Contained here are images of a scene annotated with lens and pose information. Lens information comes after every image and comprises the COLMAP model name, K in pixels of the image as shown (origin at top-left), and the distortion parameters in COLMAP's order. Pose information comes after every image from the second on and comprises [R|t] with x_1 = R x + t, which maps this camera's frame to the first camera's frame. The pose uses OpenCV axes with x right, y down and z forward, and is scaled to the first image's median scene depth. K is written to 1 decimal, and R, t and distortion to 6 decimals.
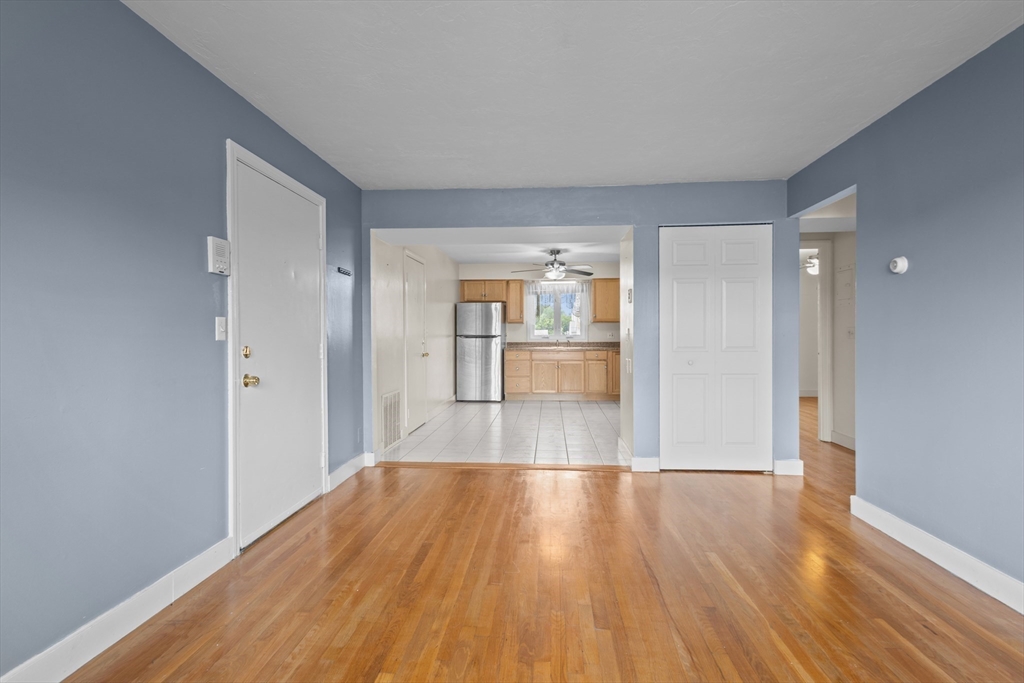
lens RADIAL K [[487.3, 0, 516.7], [0, 487.3, 340.6], [0, 0, 1]] dist [0.001892, 0.000321]
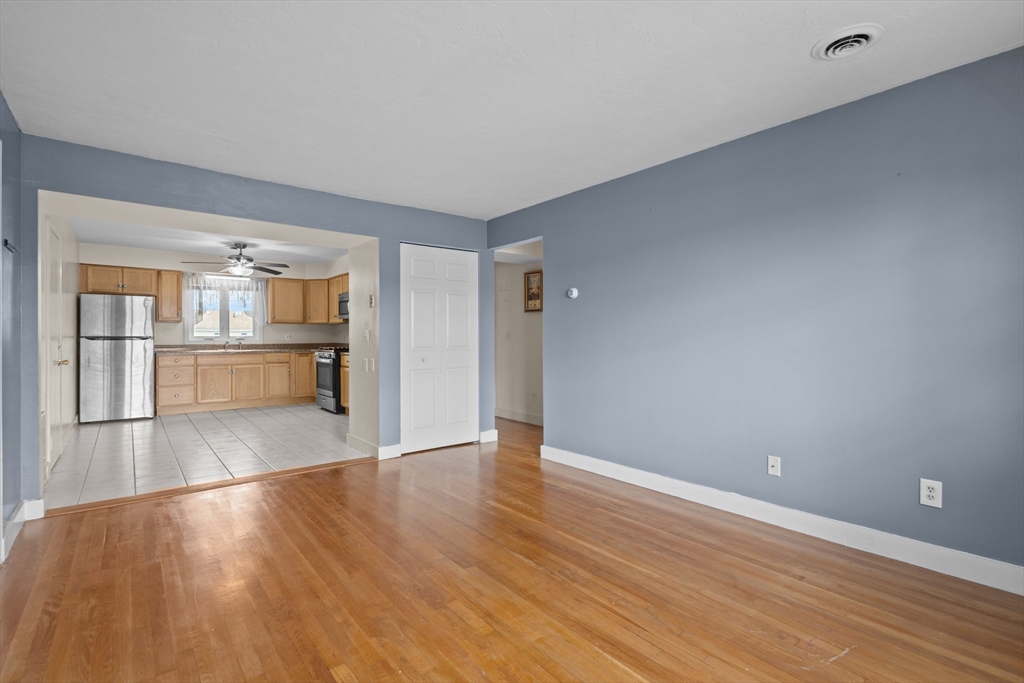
lens RADIAL K [[472.5, 0, 515.2], [0, 472.5, 336.7], [0, 0, 1]] dist [0.000007, -0.000124]
pose [[0.729317, 0.001717, 0.684174, -0.132678], [0.005941, 0.999943, -0.008842, -0.000074], [-0.684150, 0.010513, 0.729265, 0.002255]]
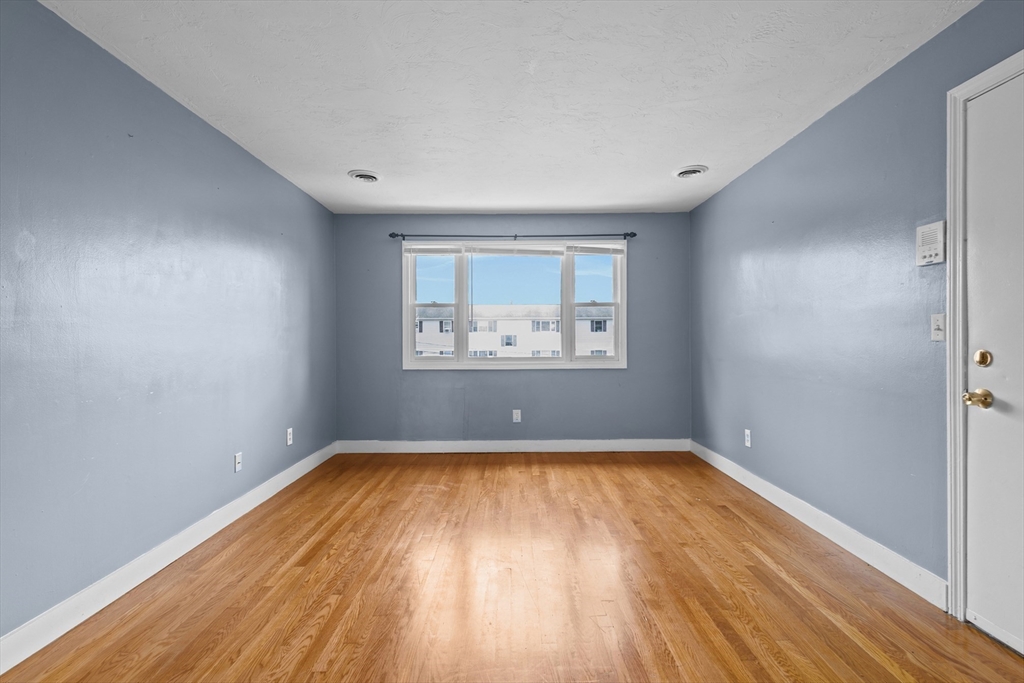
lens RADIAL K [[479.5, 0, 512.0], [0, 479.5, 341.5], [0, 0, 1]] dist [-0.001491, -0.000495]
pose [[-0.997476, 0.008915, -0.070444, 0.055014], [0.007920, 0.999865, 0.014393, -0.005025], [0.070563, 0.013798, -0.997412, 0.511631]]
